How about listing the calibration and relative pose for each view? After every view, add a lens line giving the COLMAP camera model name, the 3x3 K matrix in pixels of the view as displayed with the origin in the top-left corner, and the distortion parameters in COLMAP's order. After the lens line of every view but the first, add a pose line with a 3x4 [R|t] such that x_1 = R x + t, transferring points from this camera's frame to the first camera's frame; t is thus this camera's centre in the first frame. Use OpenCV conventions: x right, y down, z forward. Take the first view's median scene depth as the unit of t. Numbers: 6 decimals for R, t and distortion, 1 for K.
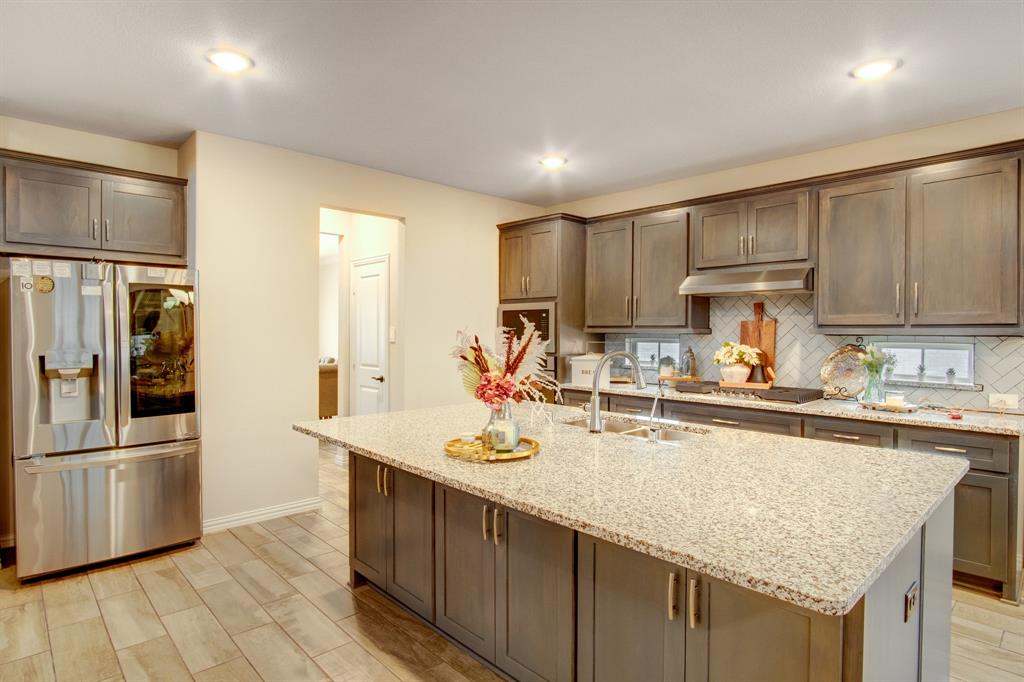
lens RADIAL K [[550.0, 0, 512.0], [0, 550.0, 341.0], [0, 0, 1]] dist [-0.019586, 0.000024]
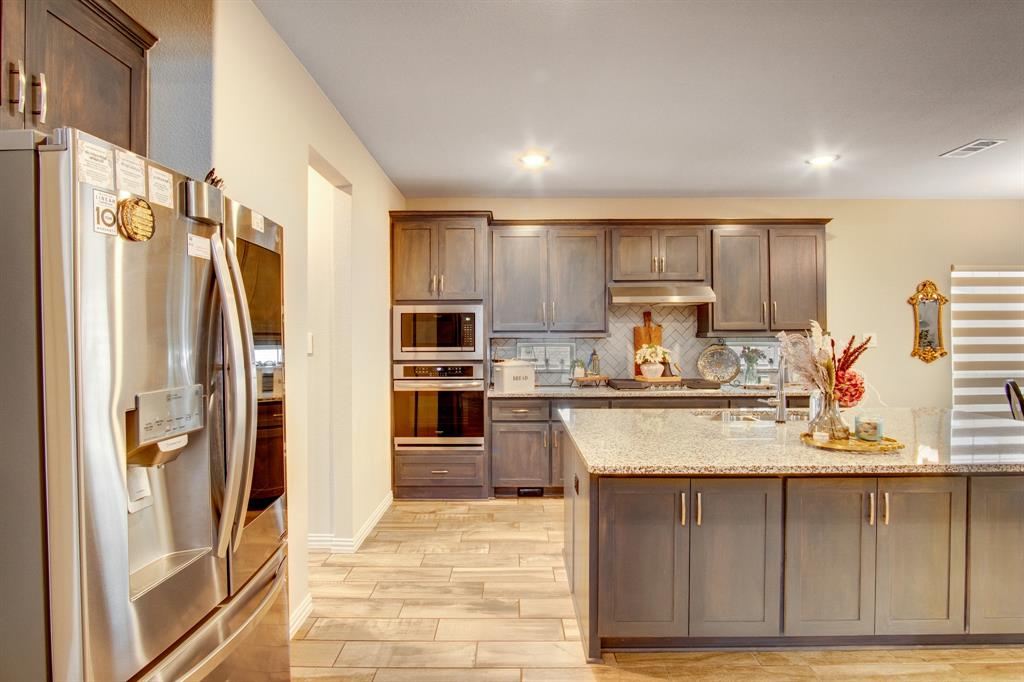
lens RADIAL K [[550.0, 0, 512.0], [0, 550.0, 341.0], [0, 0, 1]] dist [-0.019586, 0.000024]
pose [[0.689637, -0.013773, 0.724024, -0.653371], [0.021310, 0.999772, -0.001279, -0.009600], [-0.723842, 0.016311, 0.689773, 0.376322]]
